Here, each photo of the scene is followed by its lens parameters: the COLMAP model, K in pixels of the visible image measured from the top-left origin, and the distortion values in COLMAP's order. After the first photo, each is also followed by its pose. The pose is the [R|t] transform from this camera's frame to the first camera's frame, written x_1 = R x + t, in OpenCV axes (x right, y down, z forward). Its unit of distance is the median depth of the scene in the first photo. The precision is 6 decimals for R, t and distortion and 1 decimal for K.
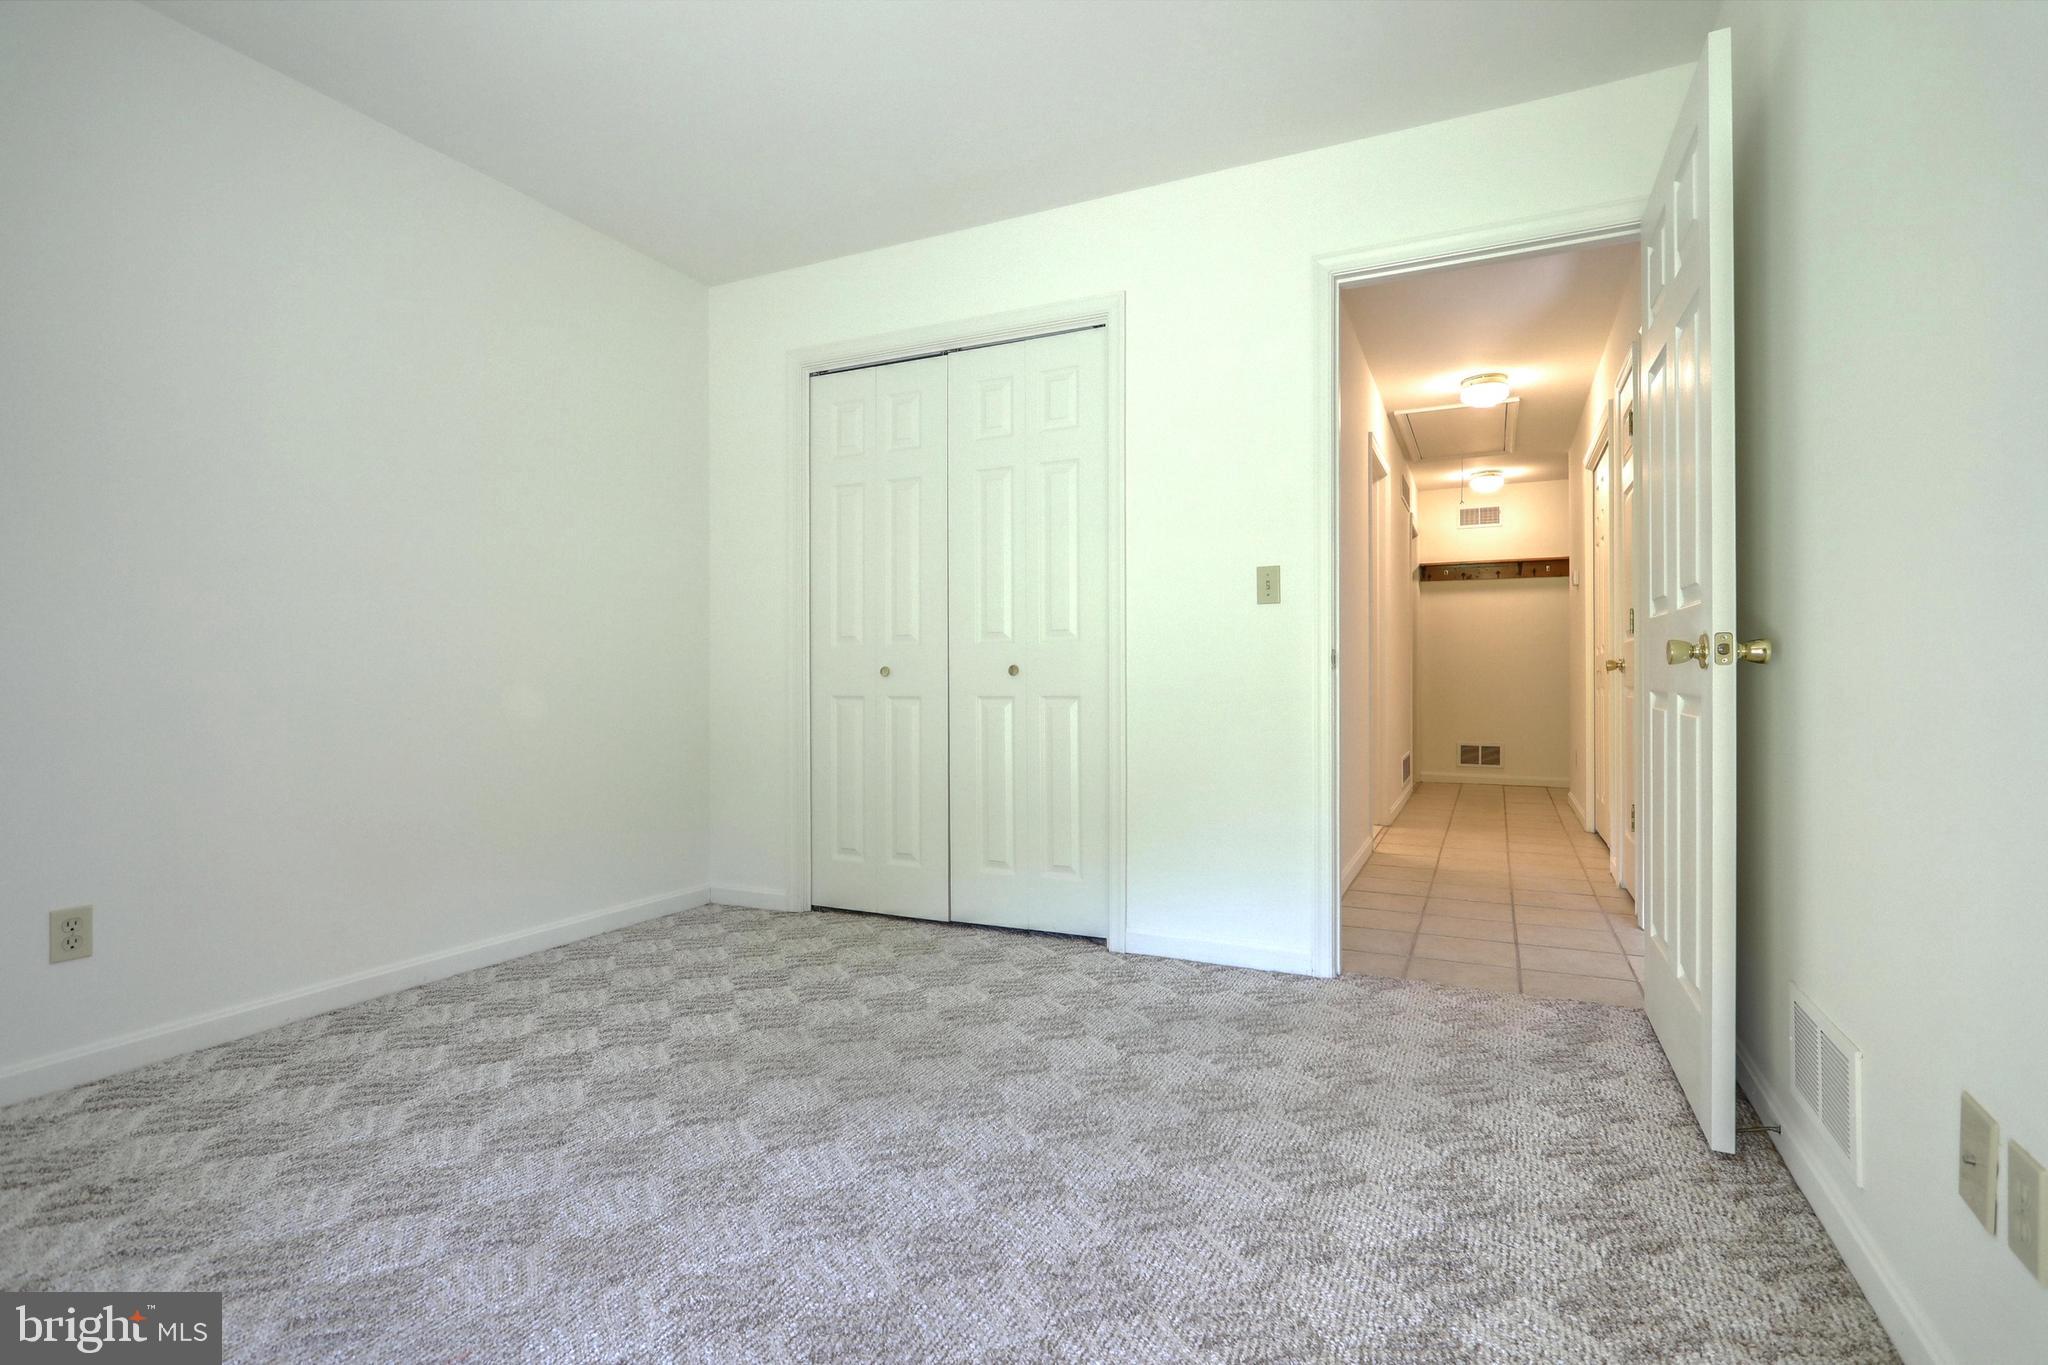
lens RADIAL K [[973.8, 0, 1021.3], [0, 973.8, 672.1], [0, 0, 1]] dist [0.004692, 0.003922]
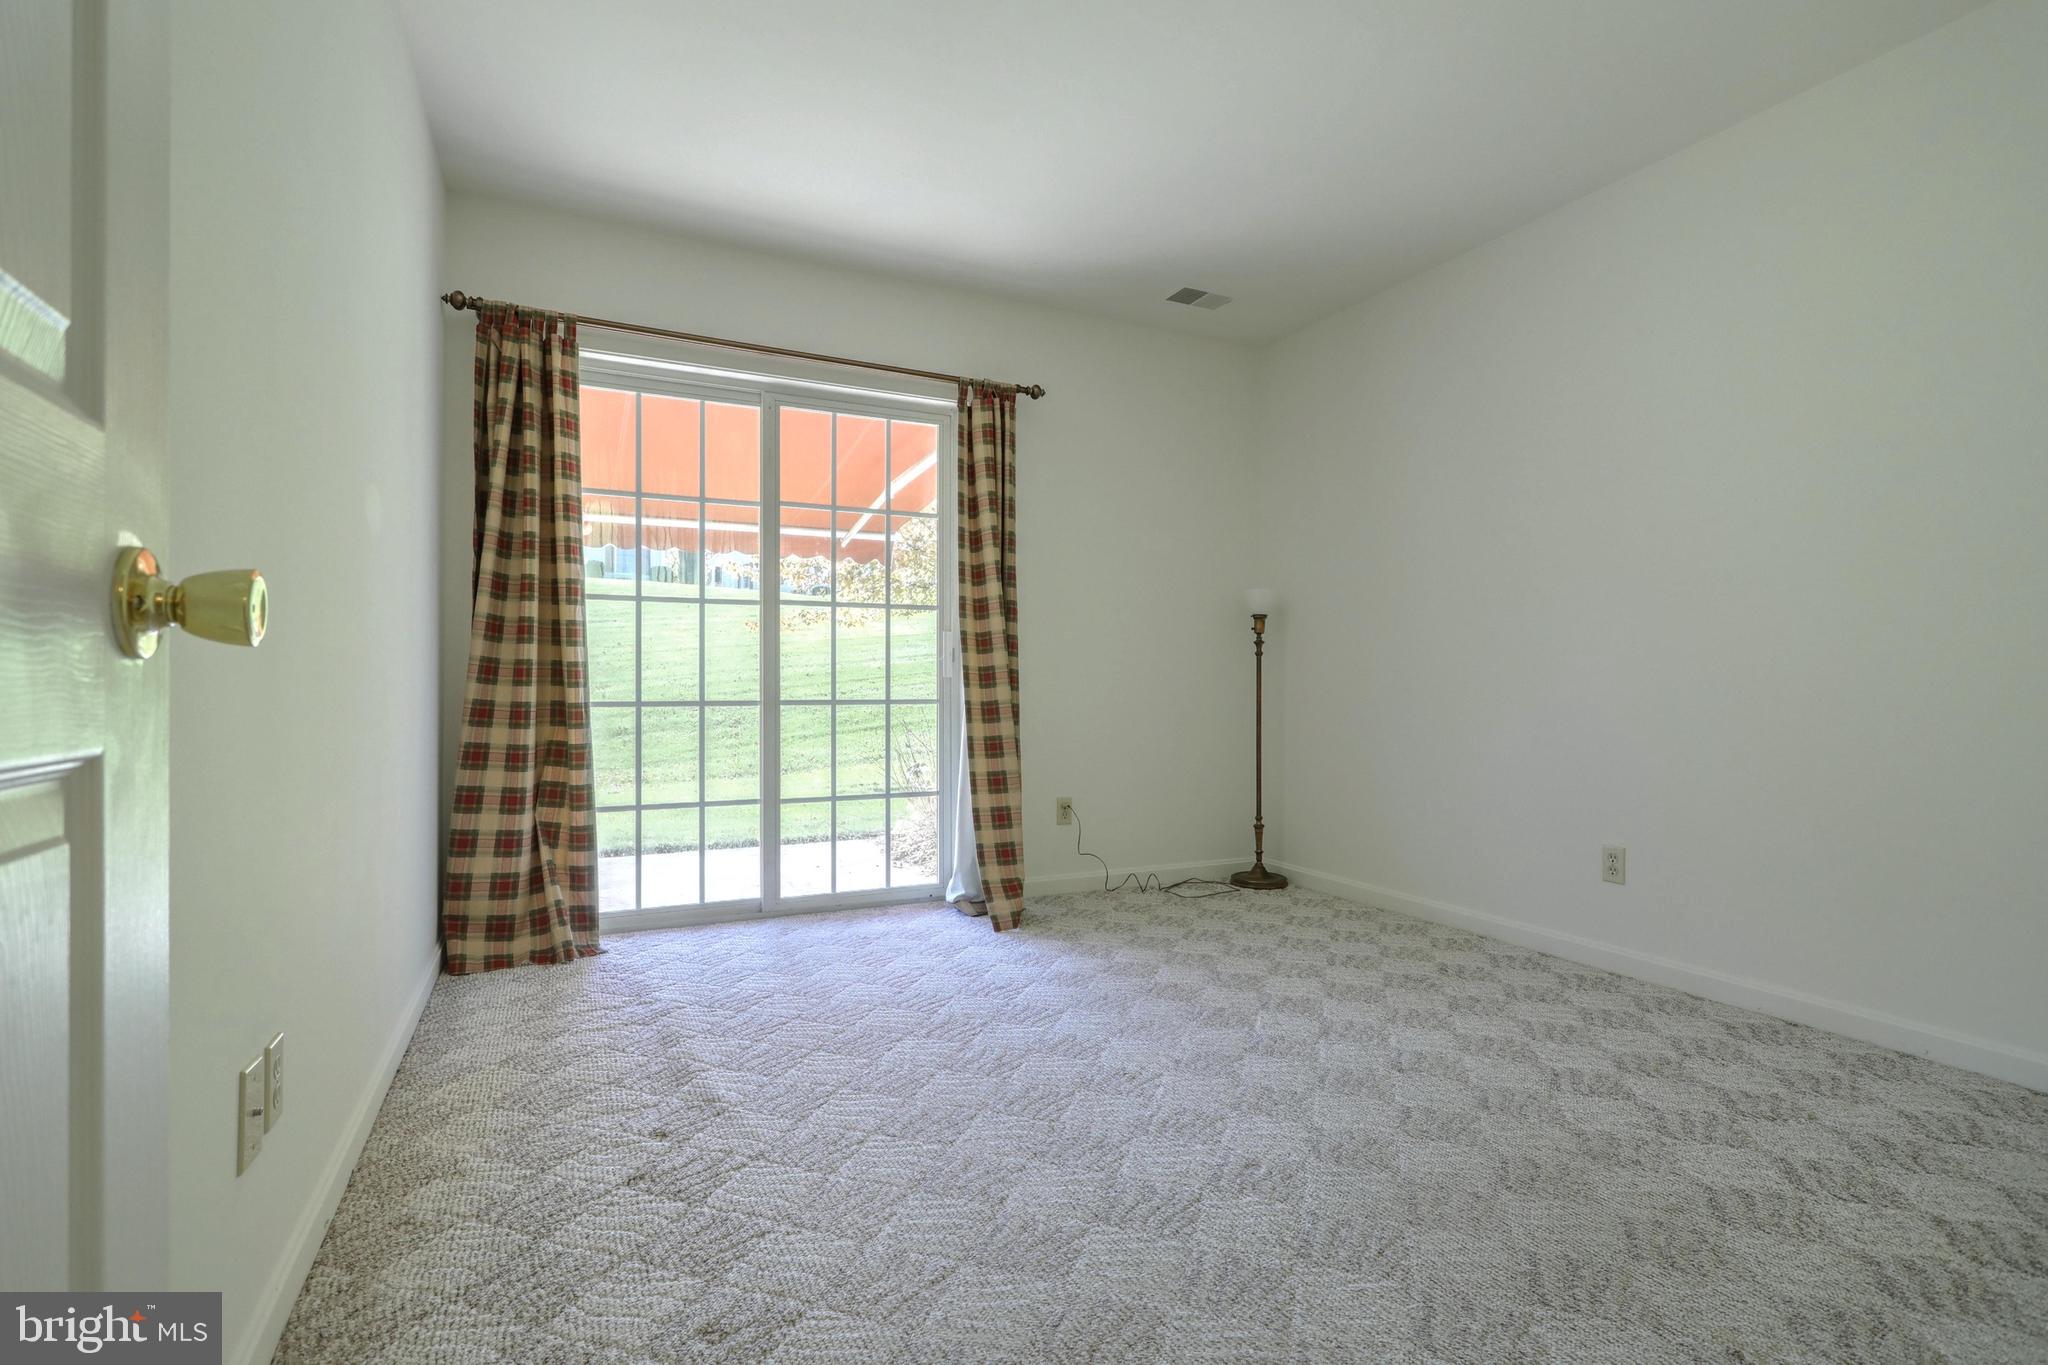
lens RADIAL K [[973.8, 0, 1020.3], [0, 973.8, 687.9], [0, 0, 1]] dist [0.004692, 0.003922]
pose [[-0.625360, 0.005876, -0.780315, 0.612539], [0.002828, 0.999982, 0.005263, 0.003625], [0.780332, 0.001085, -0.625365, 1.128409]]
